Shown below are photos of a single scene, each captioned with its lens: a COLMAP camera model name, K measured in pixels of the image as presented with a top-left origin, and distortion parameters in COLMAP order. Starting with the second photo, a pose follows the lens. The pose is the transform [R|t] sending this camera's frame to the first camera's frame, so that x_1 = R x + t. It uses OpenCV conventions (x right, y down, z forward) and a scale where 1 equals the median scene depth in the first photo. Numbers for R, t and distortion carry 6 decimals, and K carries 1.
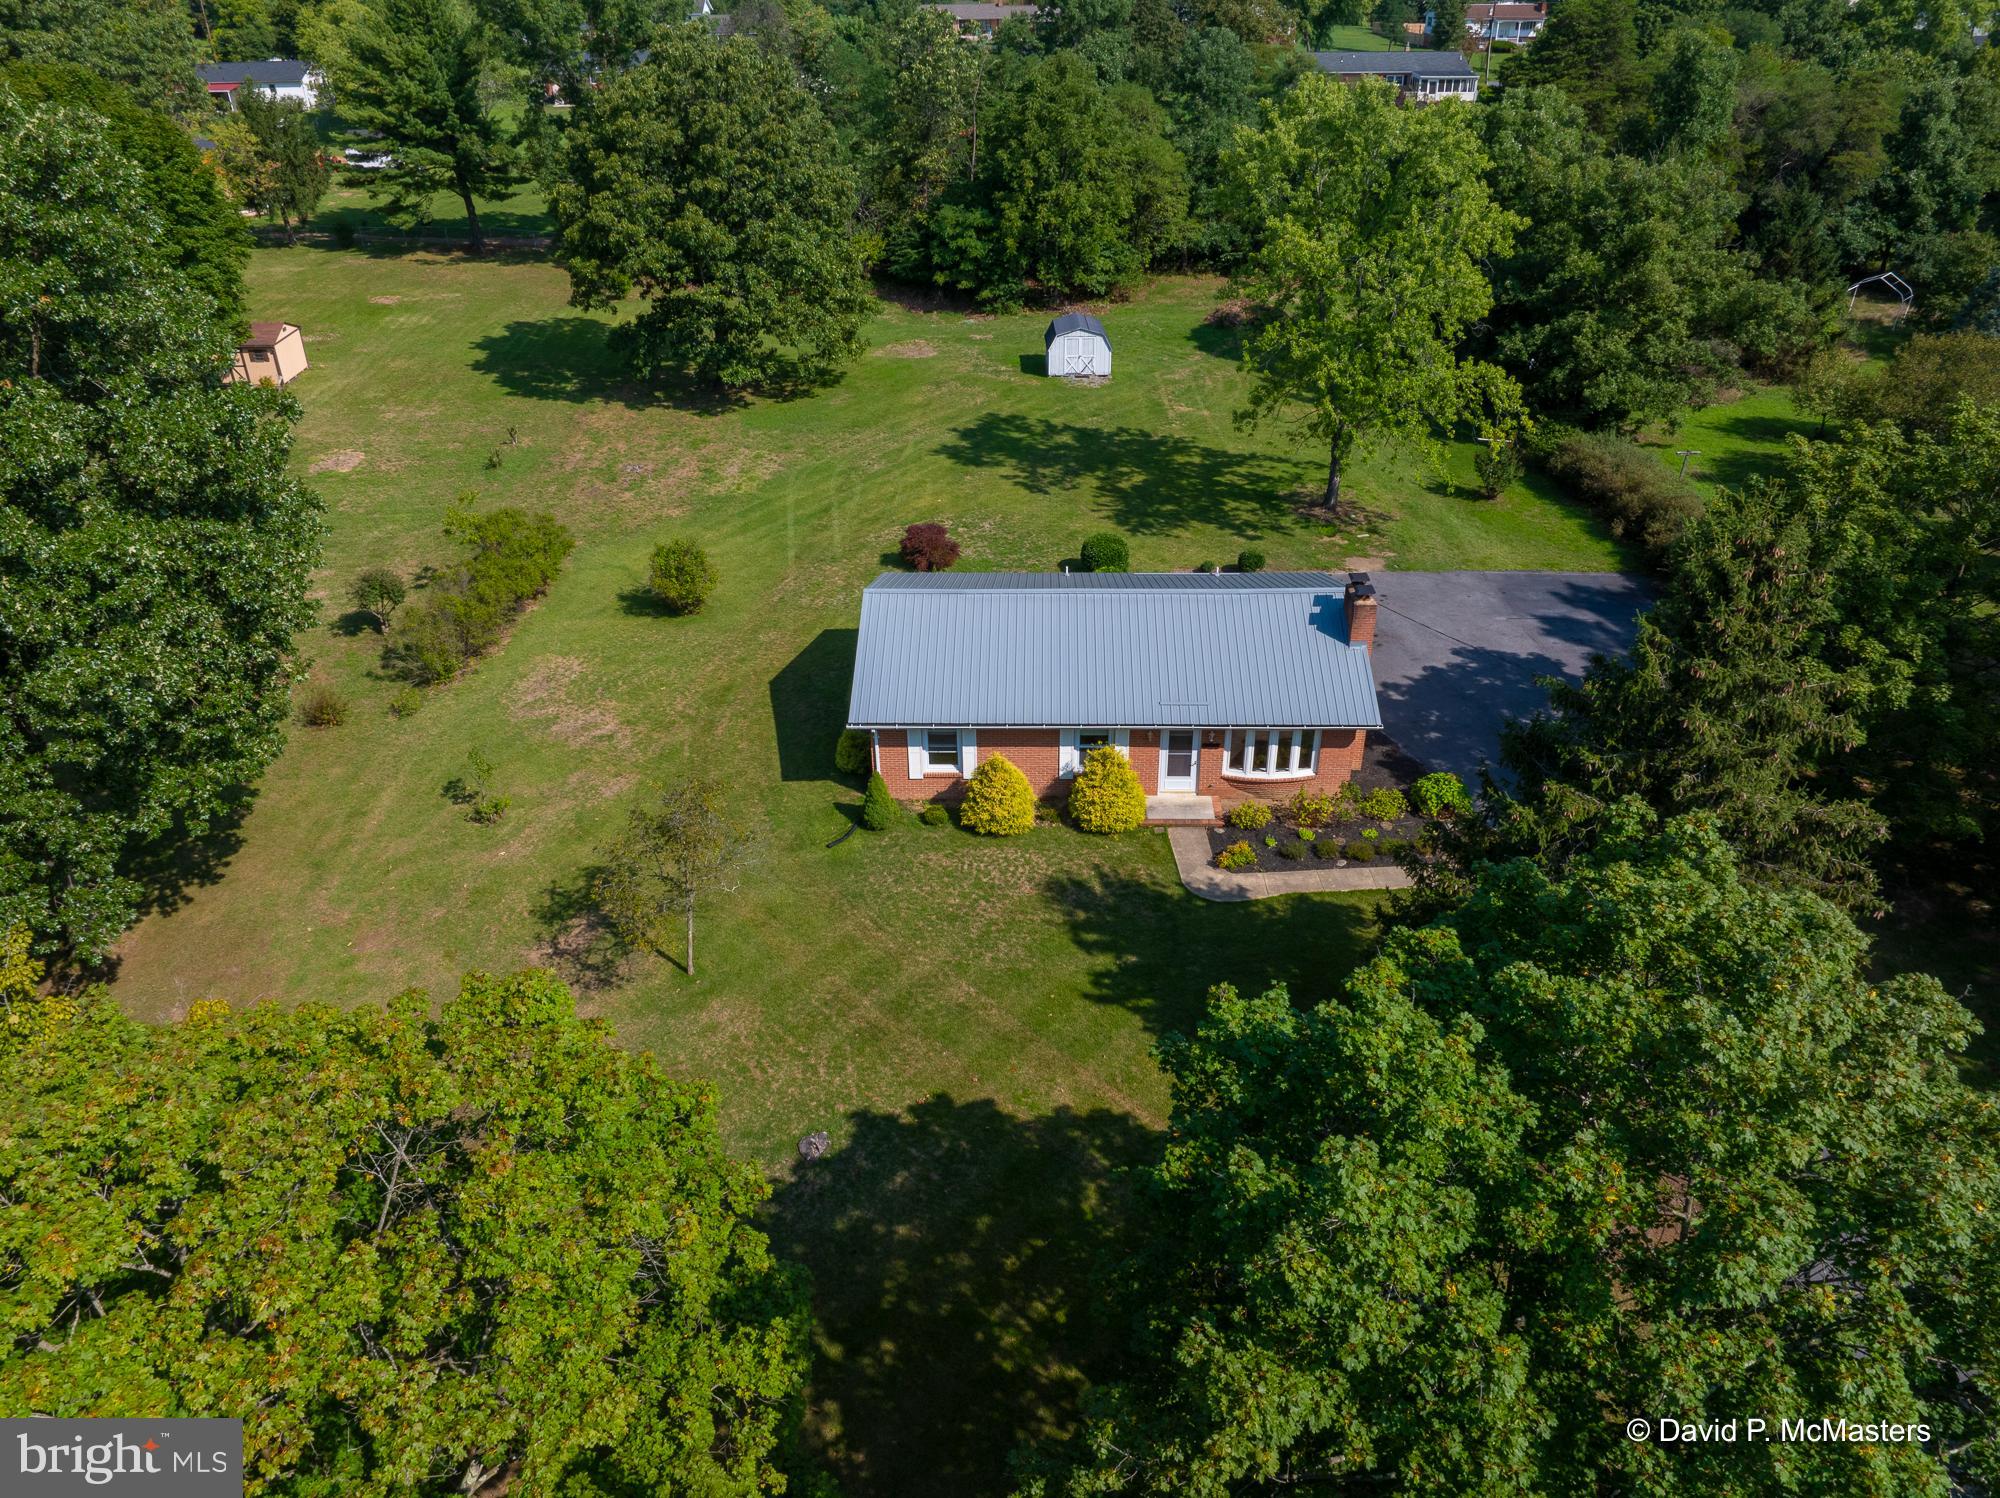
lens RADIAL K [[1418.3, 0, 1029.3], [0, 1418.3, 749.4], [0, 0, 1]] dist [-0.047028, 0.017385]
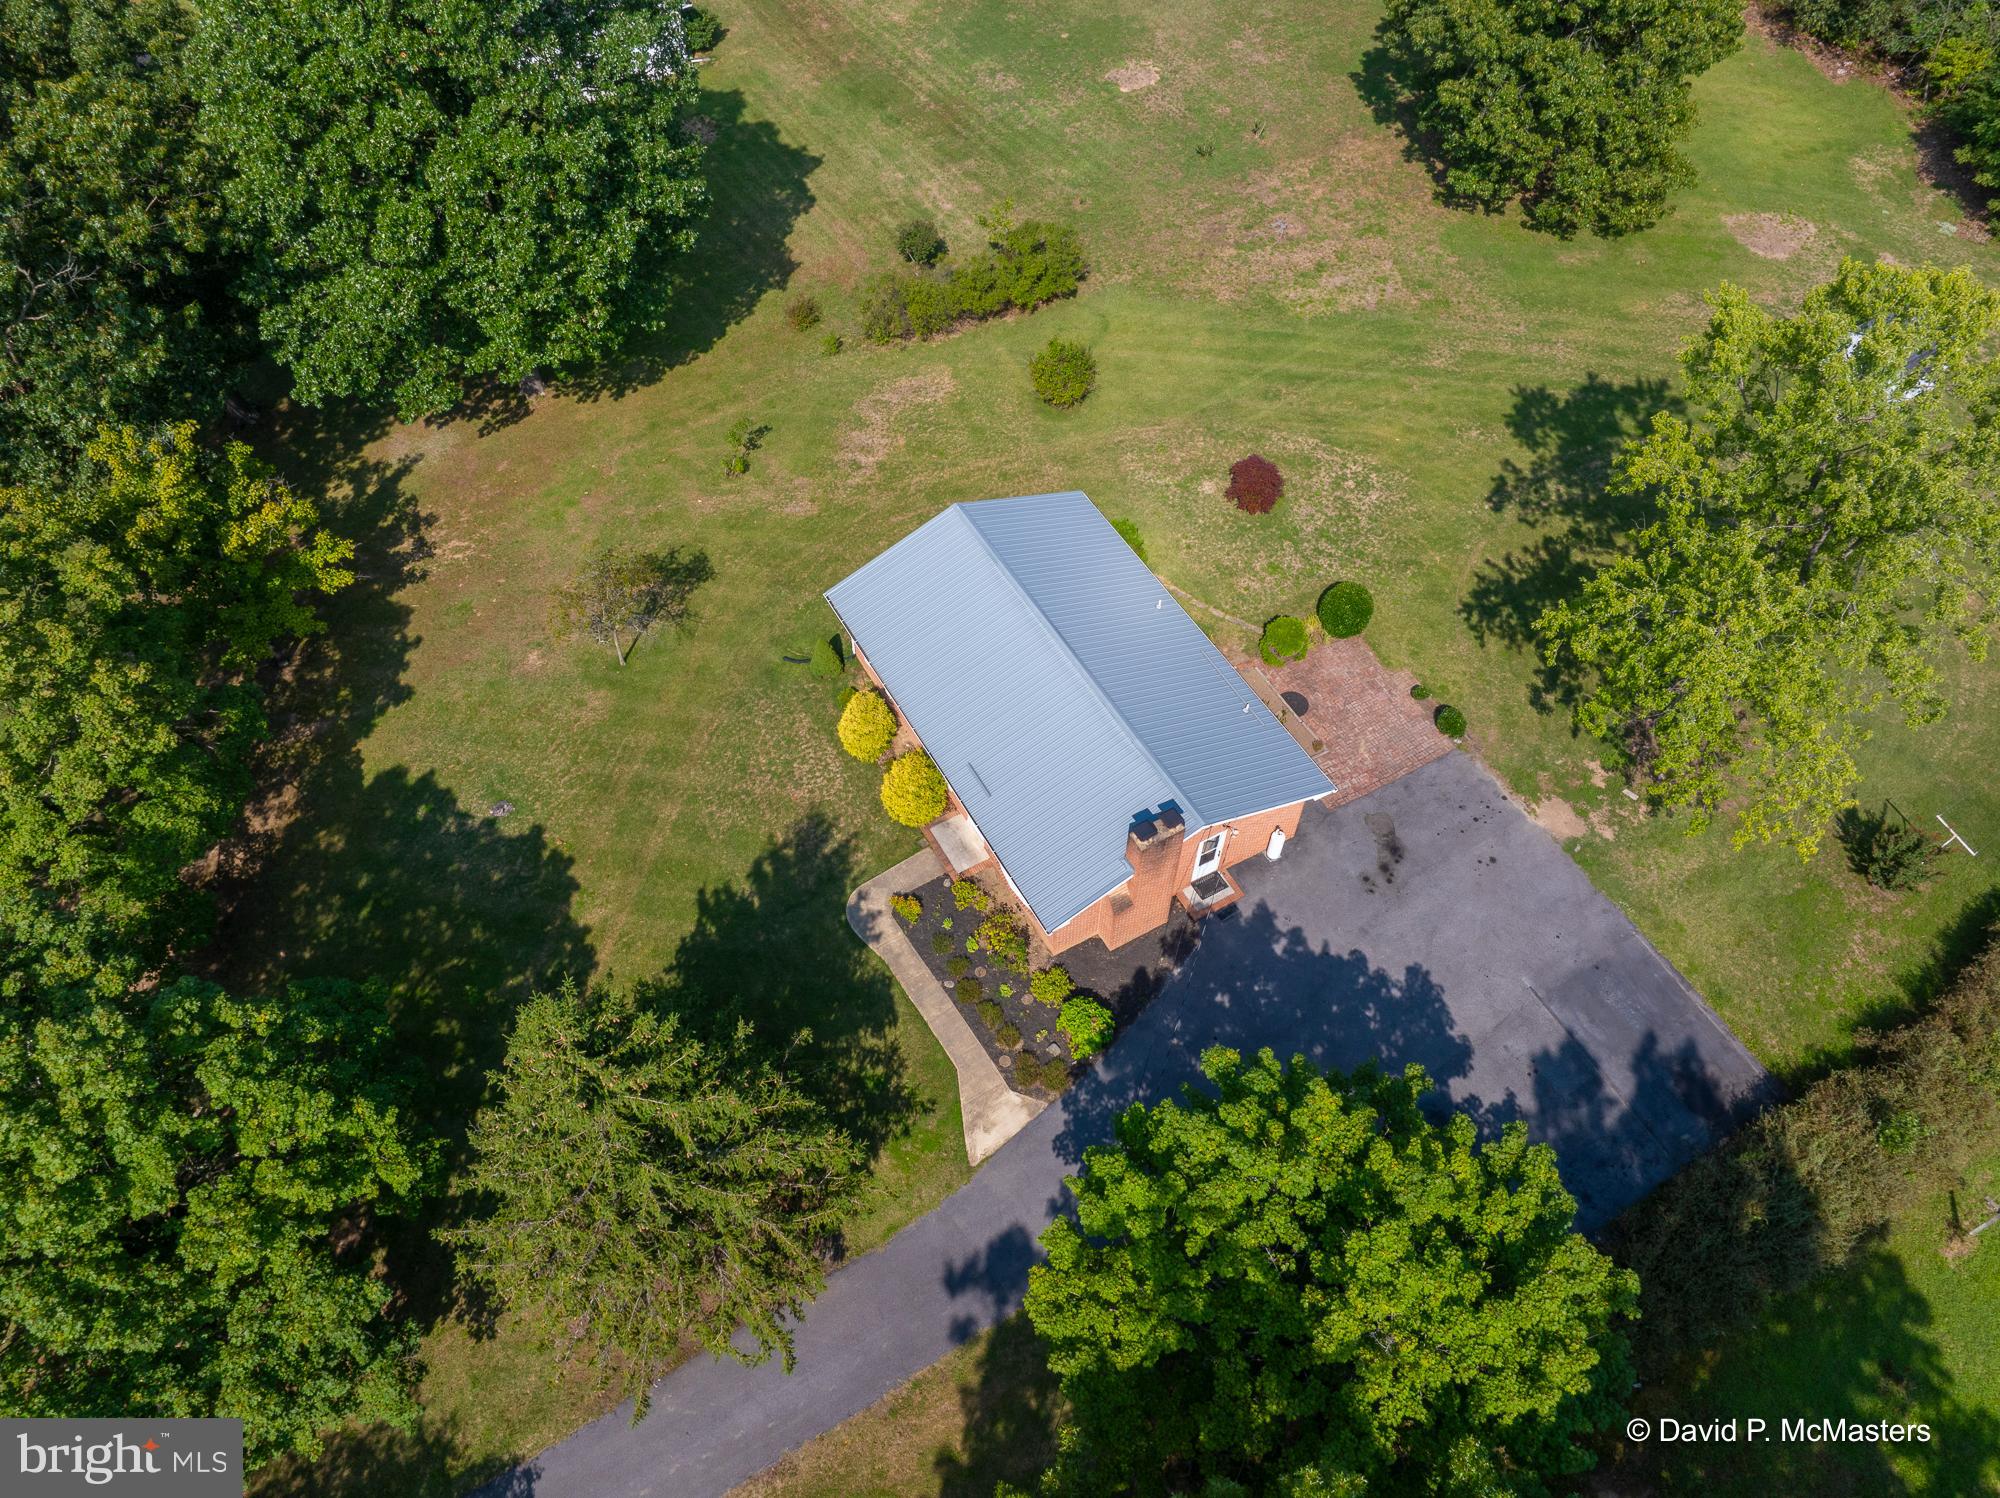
lens RADIAL K [[1418.3, 0, 1013.1], [0, 1418.3, 776.9], [0, 0, 1]] dist [-0.047028, 0.017385]
pose [[0.506223, 0.706054, -0.495203, 0.467956], [-0.461851, 0.706882, 0.535734, -0.447084], [0.728307, -0.042491, 0.683932, 0.210423]]
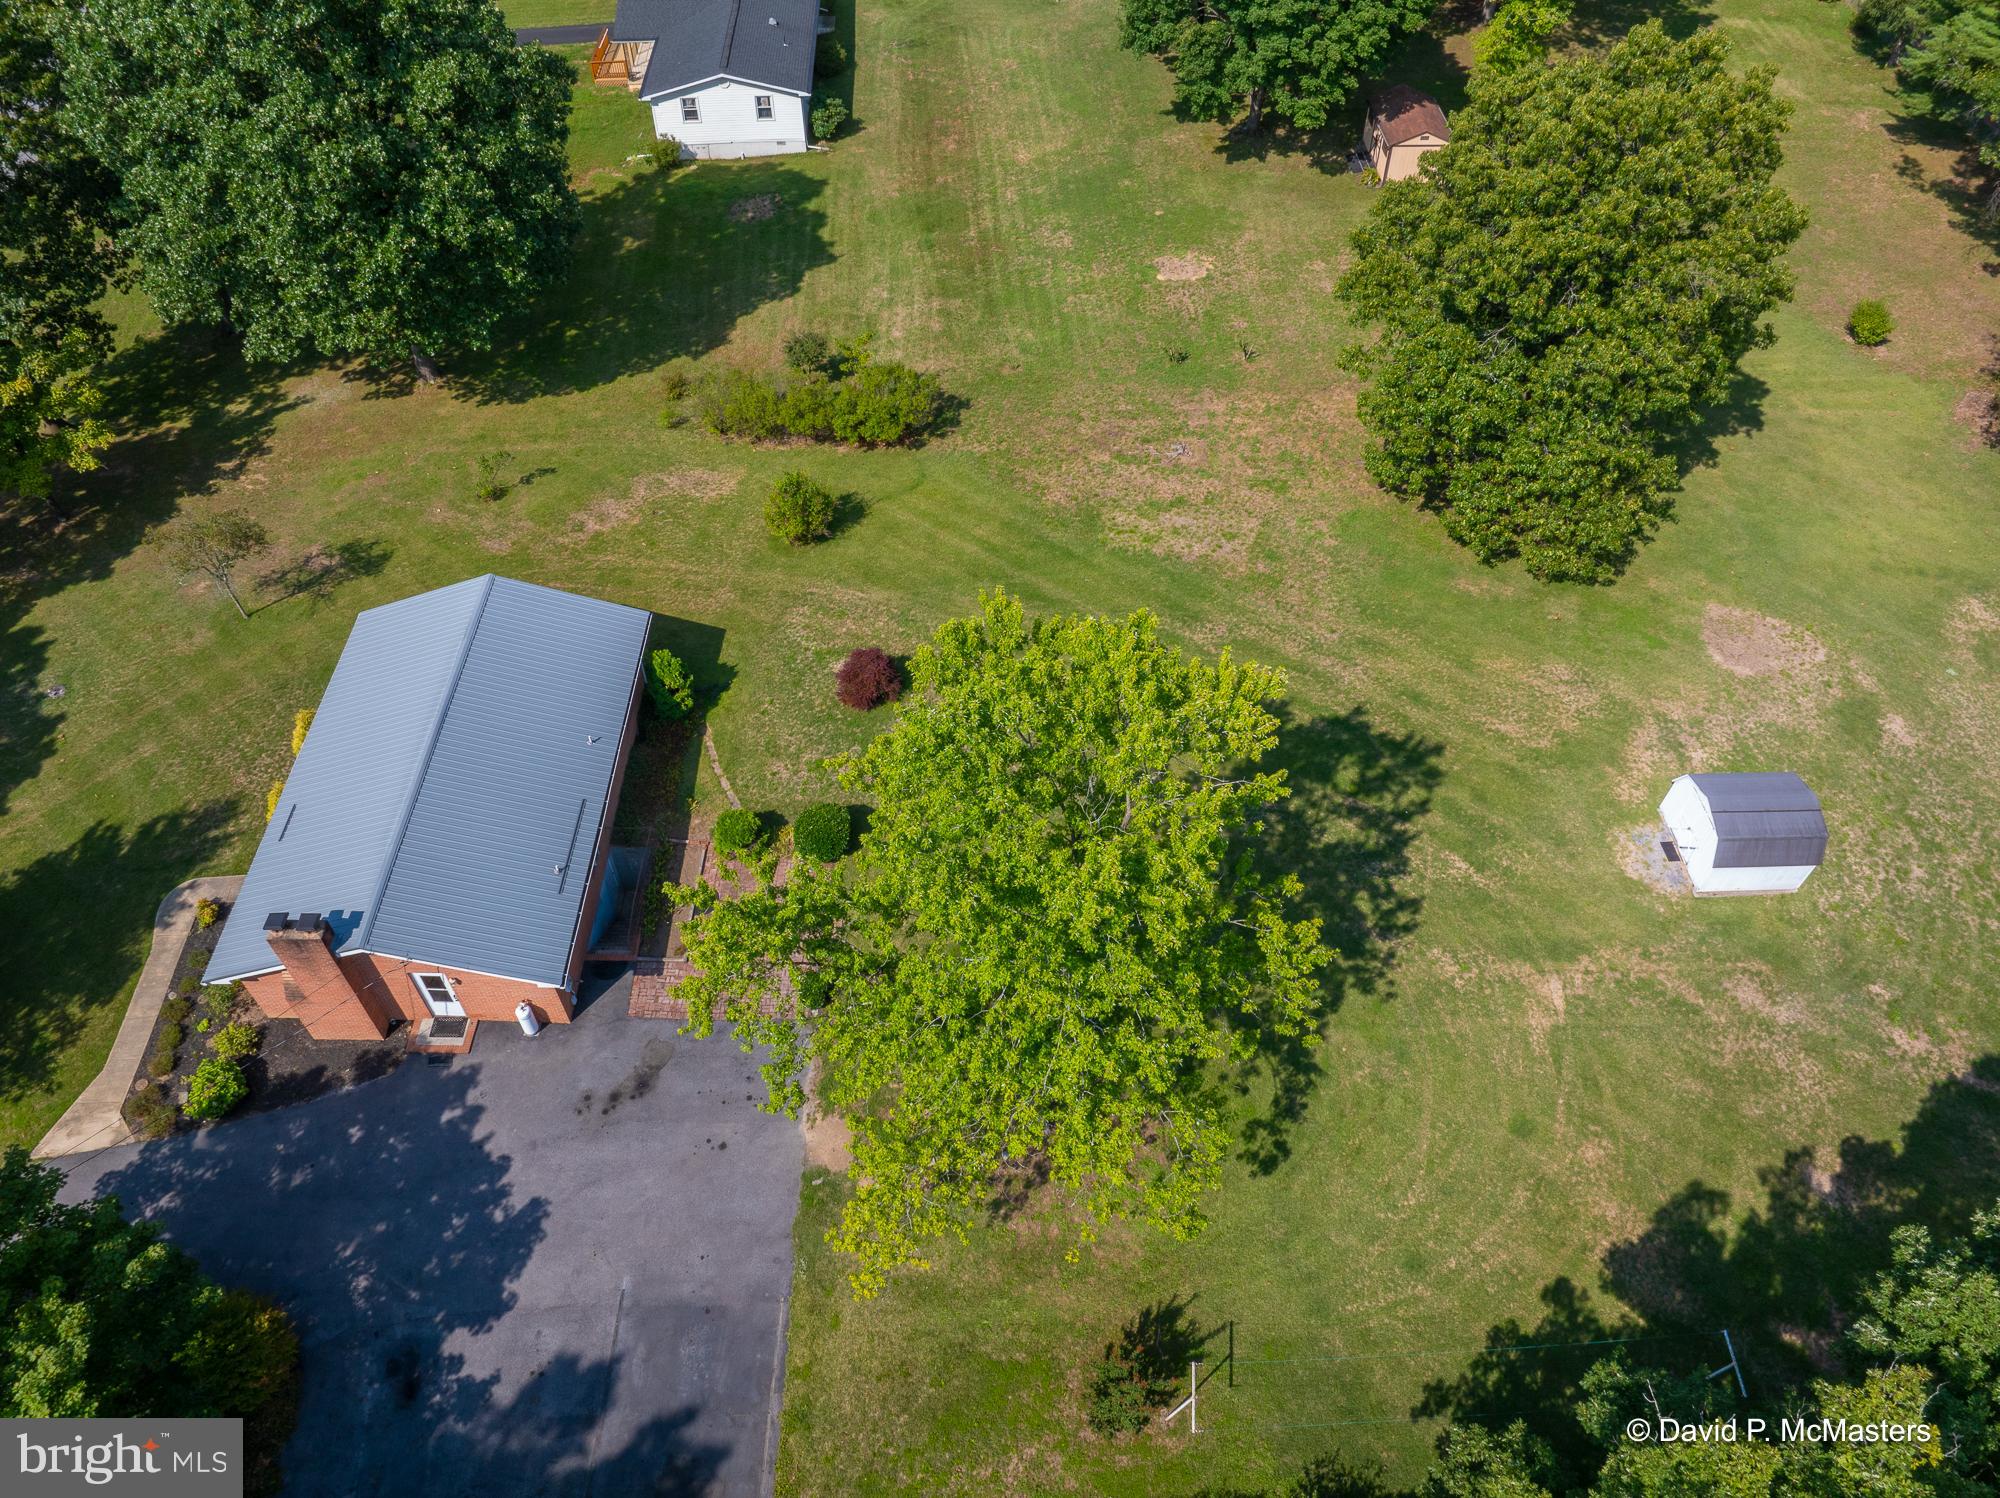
lens RADIAL K [[1418.3, 0, 993.8], [0, 1418.3, 751.0], [0, 0, 1]] dist [-0.047028, 0.017385]
pose [[0.013314, 0.756523, -0.653831, 0.553510], [-0.526585, 0.561172, 0.638588, -0.737776], [0.850018, 0.335795, 0.405845, 0.729023]]
